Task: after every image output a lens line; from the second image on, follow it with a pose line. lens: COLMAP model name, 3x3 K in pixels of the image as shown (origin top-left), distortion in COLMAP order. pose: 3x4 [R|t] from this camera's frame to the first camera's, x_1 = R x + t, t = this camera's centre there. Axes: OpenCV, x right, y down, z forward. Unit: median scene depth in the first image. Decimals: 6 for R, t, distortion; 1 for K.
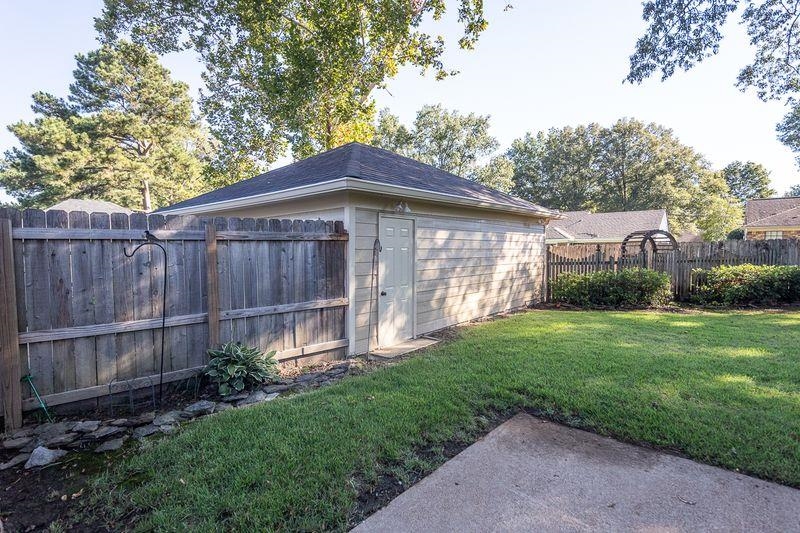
lens RADIAL K [[385.1, 0, 401.2], [0, 385.1, 268.3], [0, 0, 1]] dist [0.060142, -0.026654]
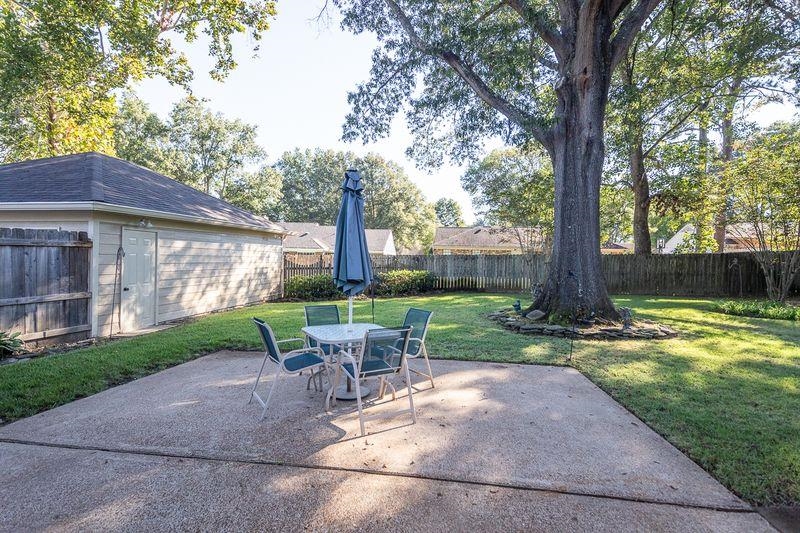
lens RADIAL K [[385.1, 0, 401.2], [0, 385.1, 268.3], [0, 0, 1]] dist [0.060142, -0.026654]
pose [[0.846080, 0.007755, 0.532999, 0.014058], [0.002275, 0.999833, -0.018160, 0.010706], [-0.533051, 0.016577, 0.845921, -0.285167]]
